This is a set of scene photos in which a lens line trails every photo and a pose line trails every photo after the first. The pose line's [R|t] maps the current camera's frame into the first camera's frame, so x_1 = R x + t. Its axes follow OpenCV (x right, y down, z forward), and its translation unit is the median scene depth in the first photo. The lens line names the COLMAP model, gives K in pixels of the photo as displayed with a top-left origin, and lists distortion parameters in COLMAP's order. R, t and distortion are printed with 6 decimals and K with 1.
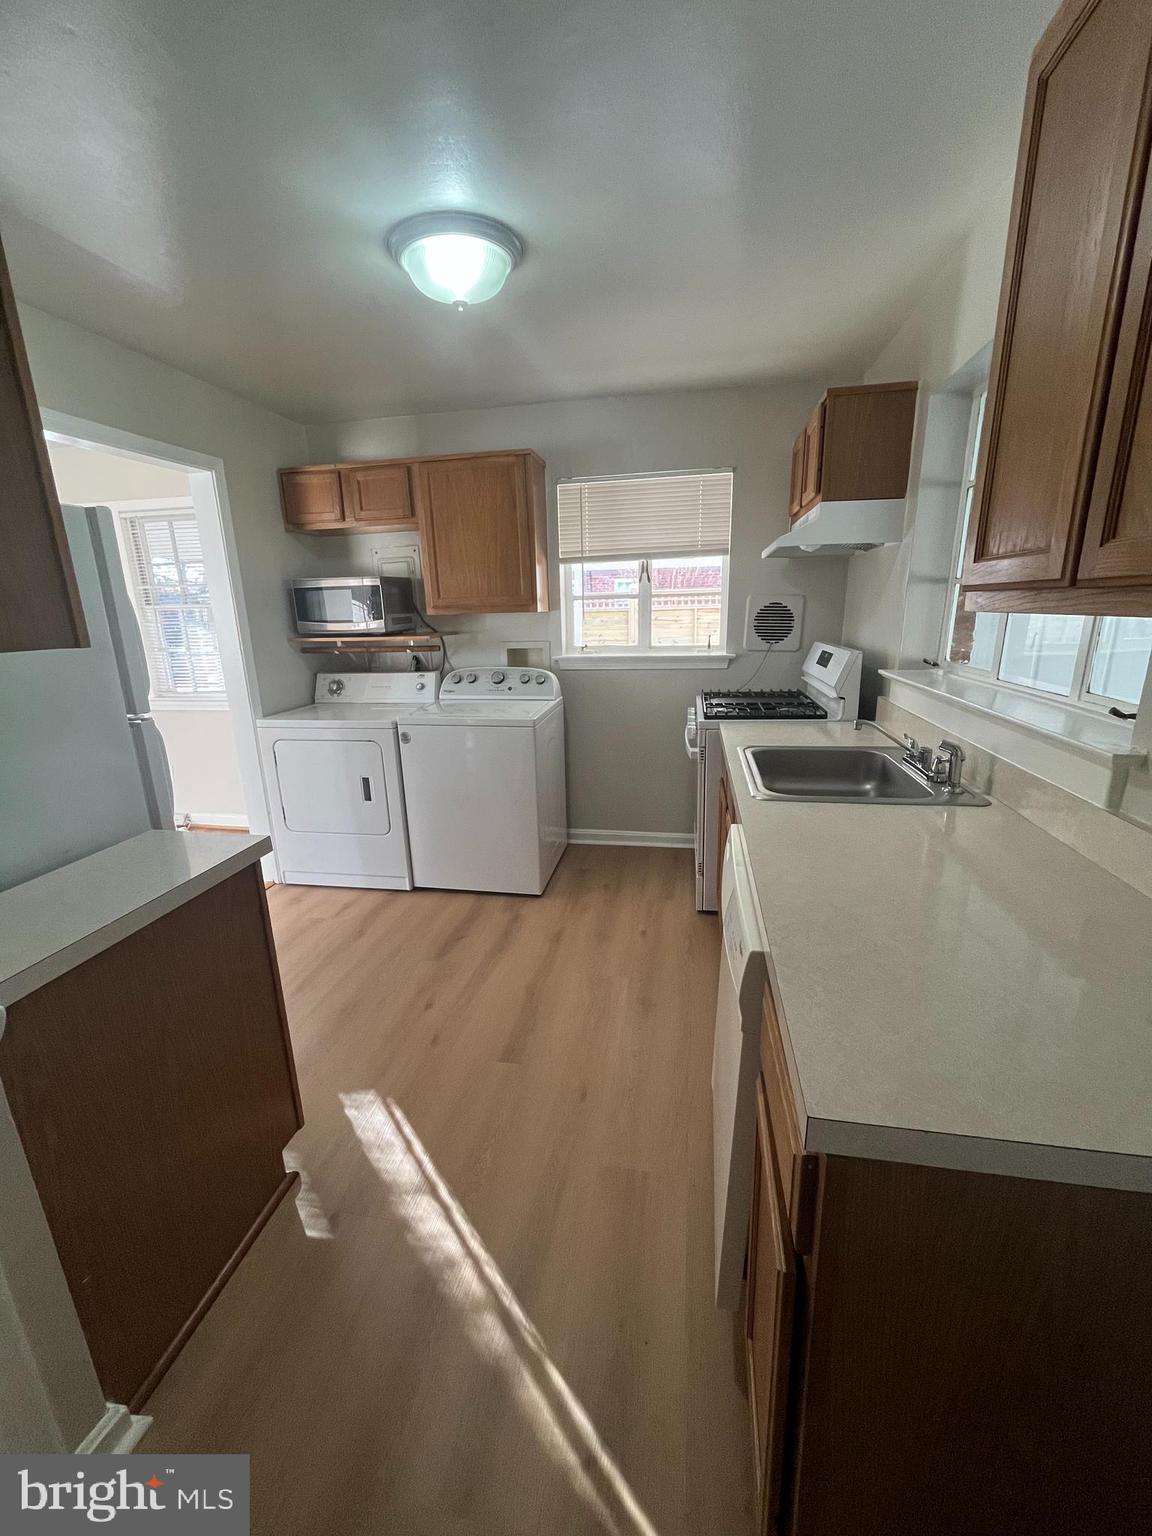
lens RADIAL K [[620.7, 0, 576.1], [0, 620.7, 777.8], [0, 0, 1]] dist [-0.003269, -0.000497]
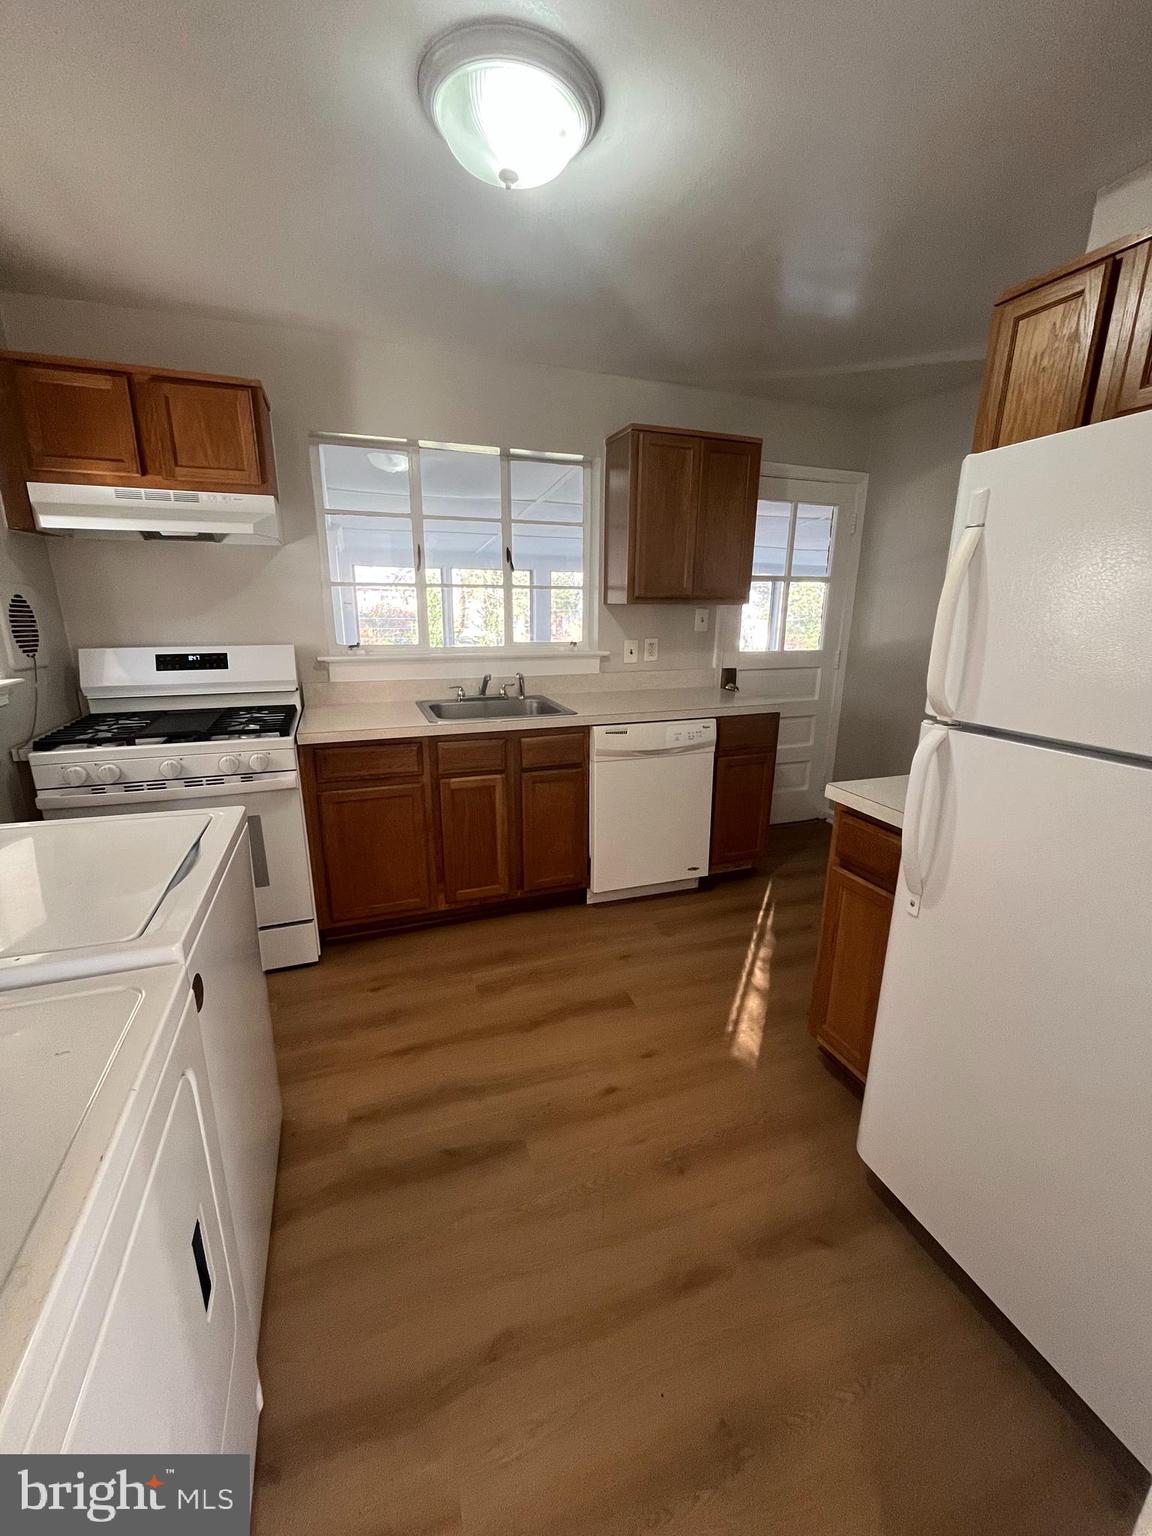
lens RADIAL K [[620.7, 0, 576.1], [0, 620.7, 777.8], [0, 0, 1]] dist [-0.003269, -0.000497]
pose [[-0.515590, -0.206566, 0.831563, -0.796039], [0.226840, 0.902970, 0.364951, -0.302127], [-0.826263, 0.376797, -0.418705, 1.213025]]
